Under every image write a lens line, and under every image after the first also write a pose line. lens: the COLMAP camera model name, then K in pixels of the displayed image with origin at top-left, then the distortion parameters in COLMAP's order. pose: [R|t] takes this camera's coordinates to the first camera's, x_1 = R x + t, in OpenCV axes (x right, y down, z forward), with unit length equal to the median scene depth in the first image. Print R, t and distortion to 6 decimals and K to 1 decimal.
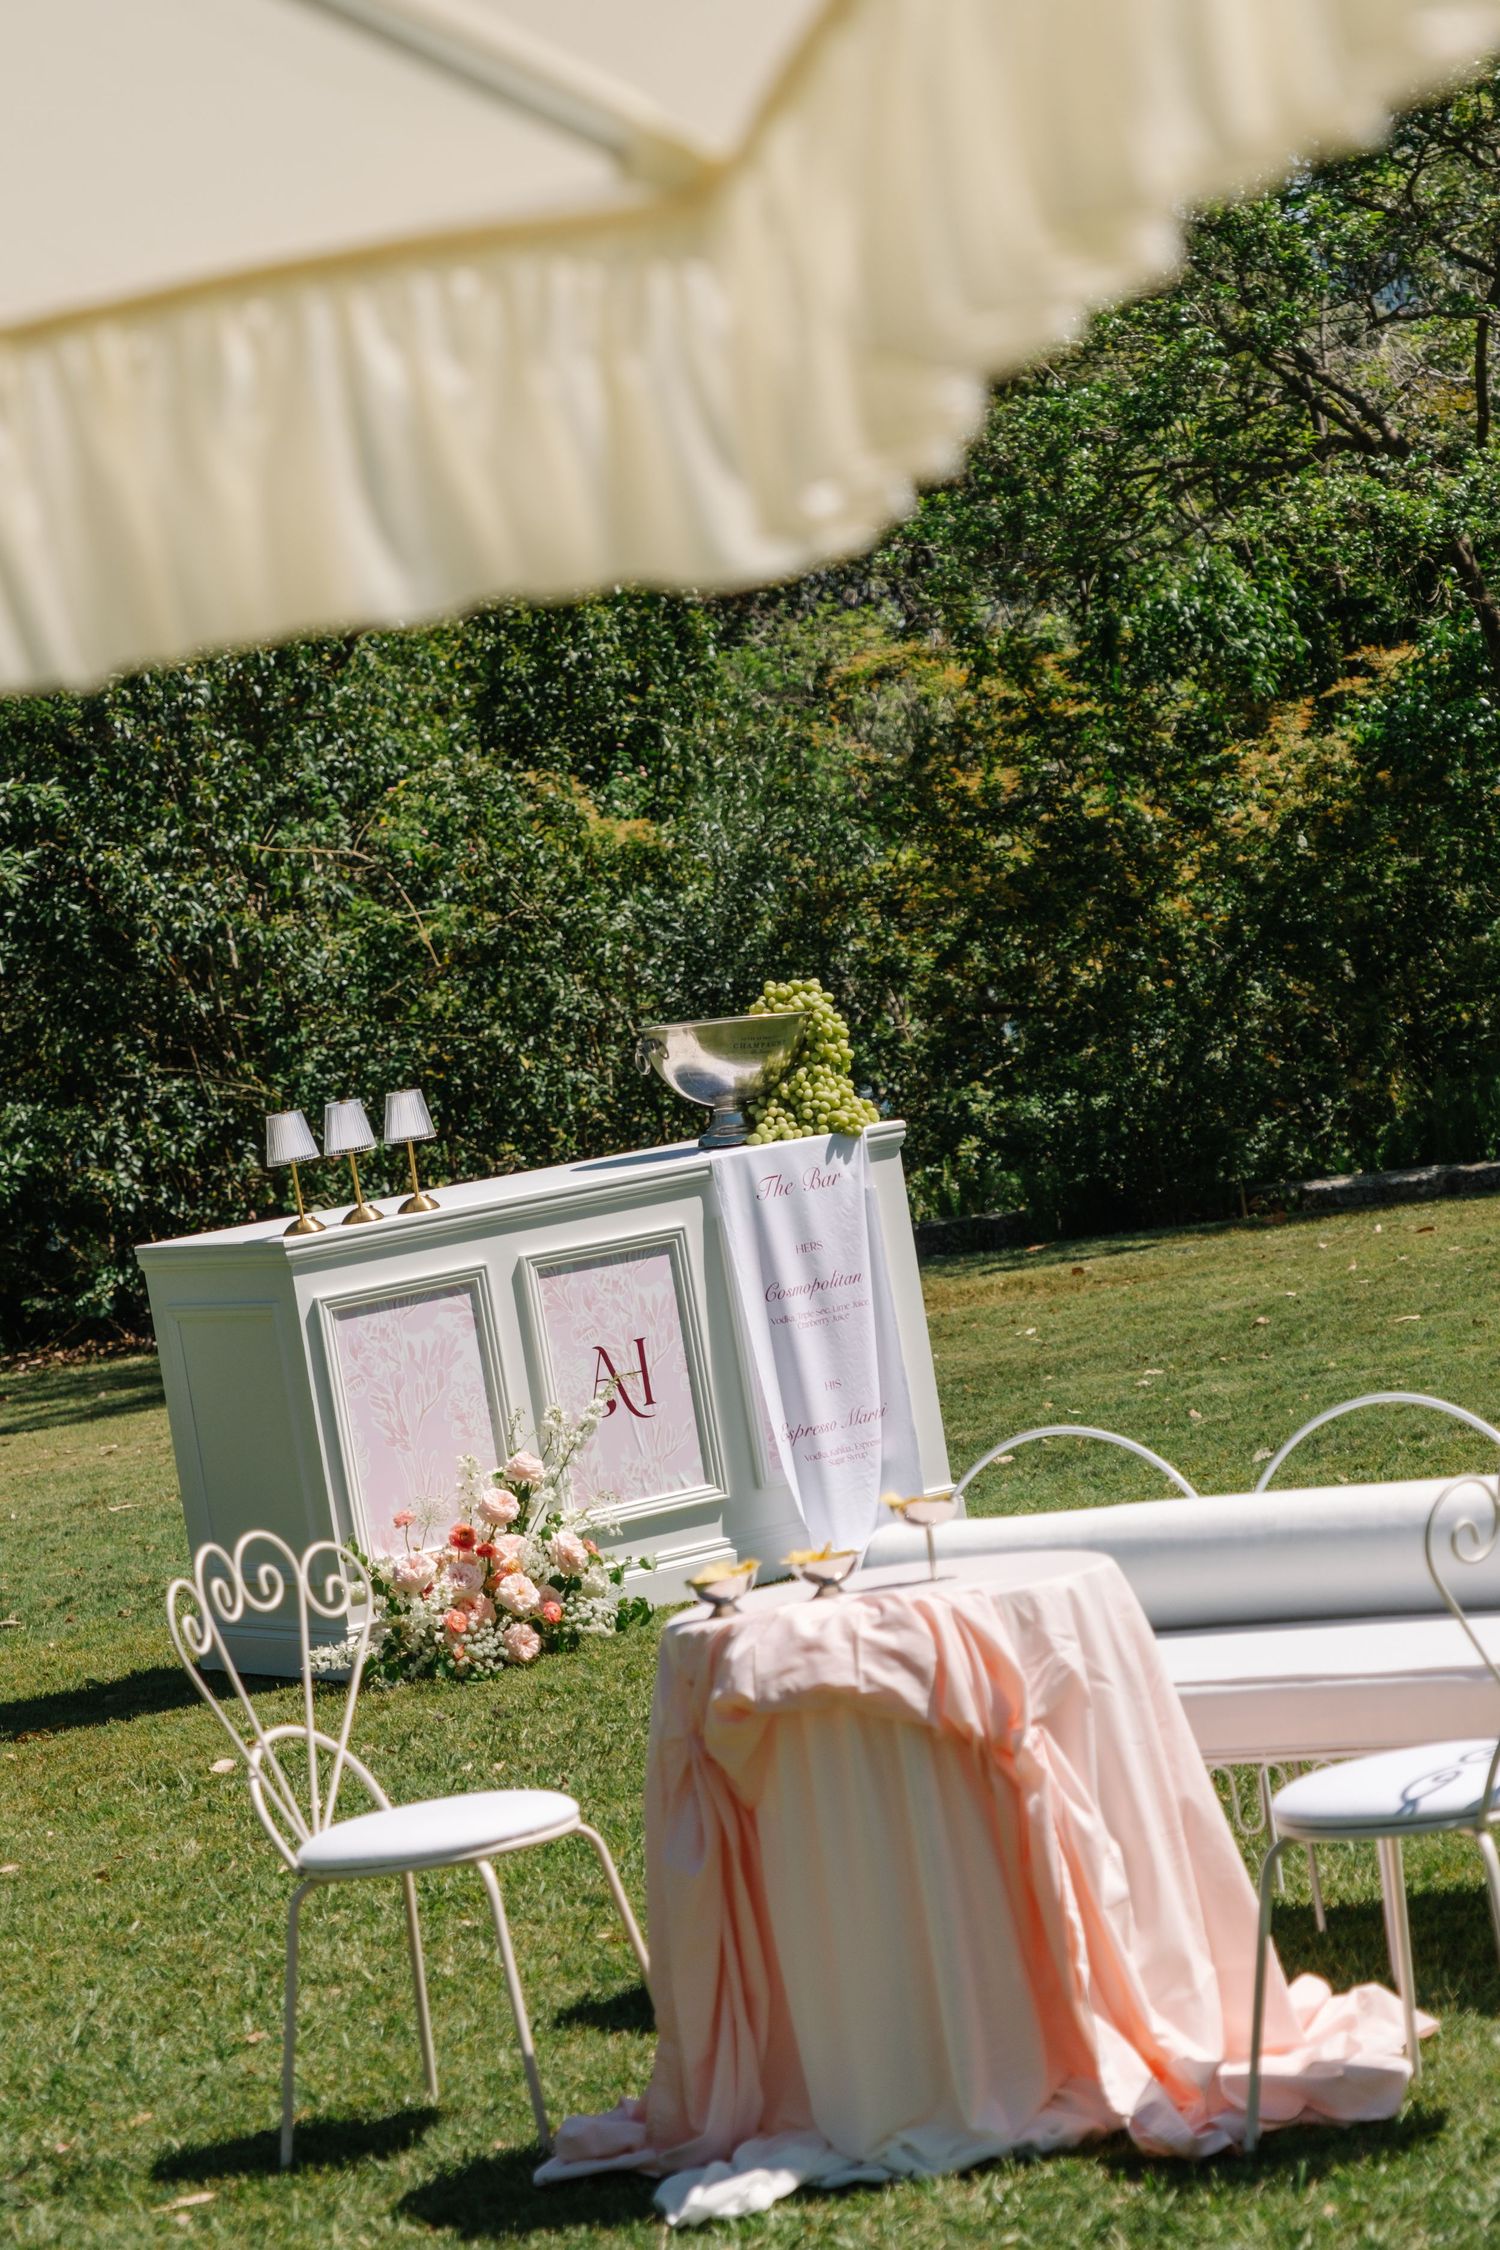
lens RADIAL K [[4907.7, 0, 750.0], [0, 4907.7, 1125.0], [0, 0, 1]] dist [-0.016258, -0.021886]
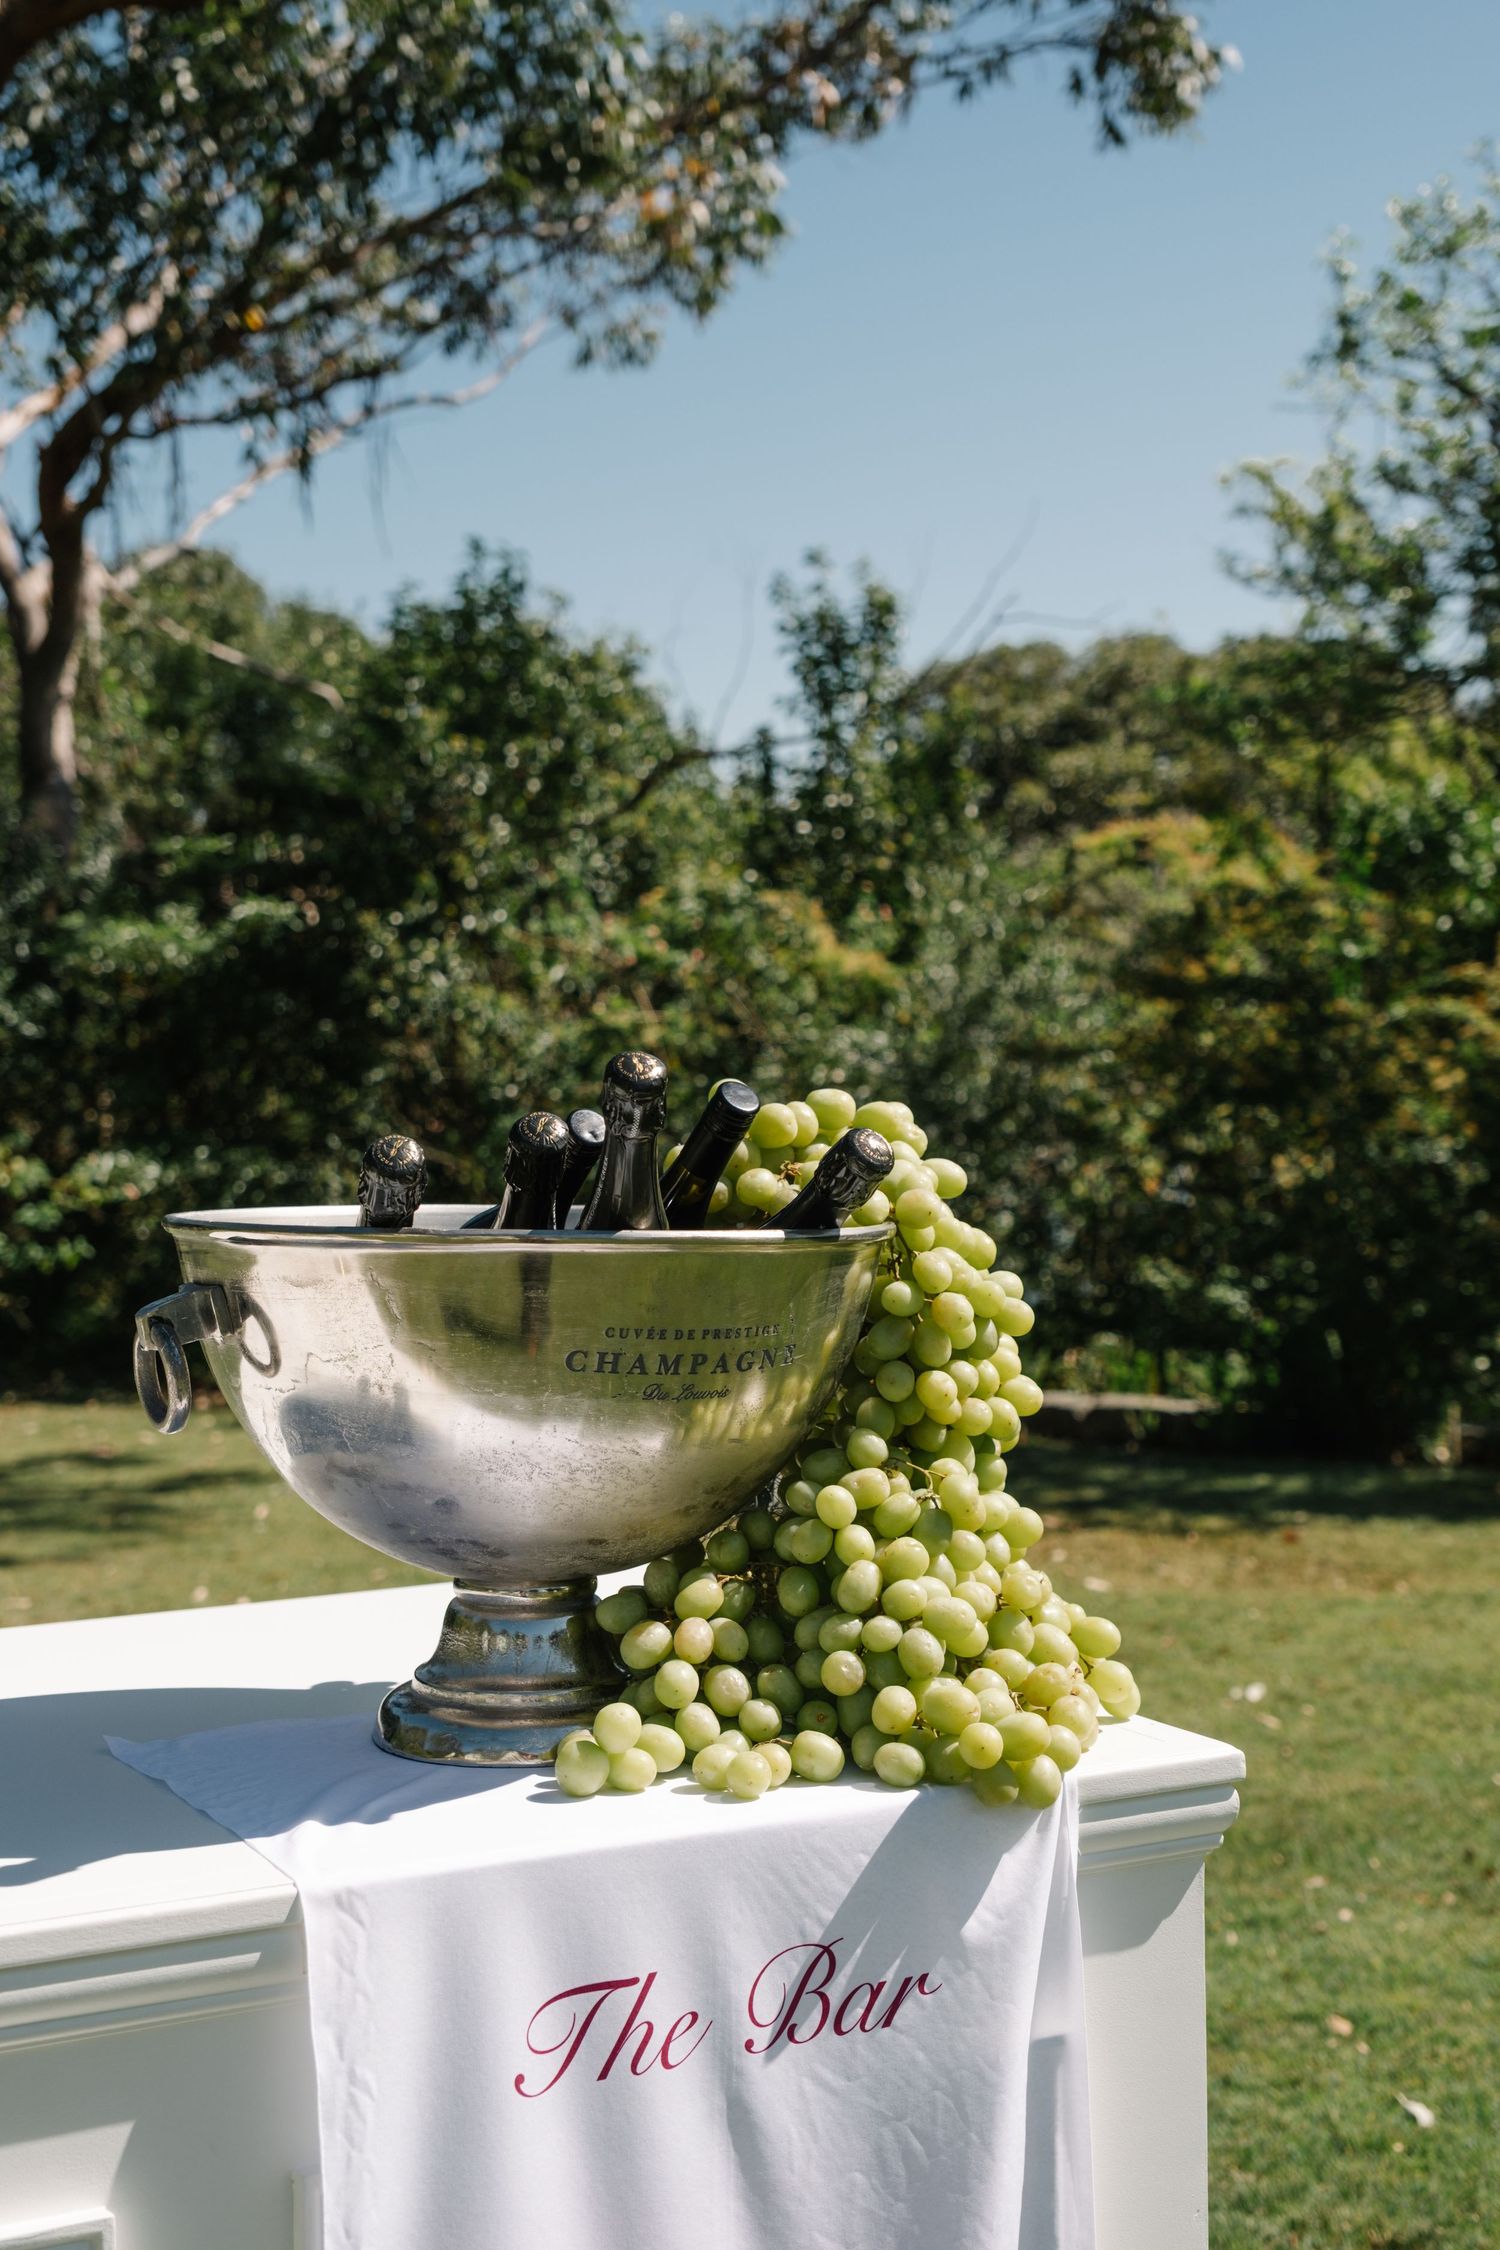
lens RADIAL K [[3205.9, 0, 750.0], [0, 3205.9, 1125.0], [0, 0, 1]] dist [0.011994, 0.004403]
pose [[0.986972, 0.143257, -0.073237, 0.014890], [-0.145159, 0.989179, -0.021305, -0.023698], [0.069392, 0.031659, 0.997087, 0.845946]]
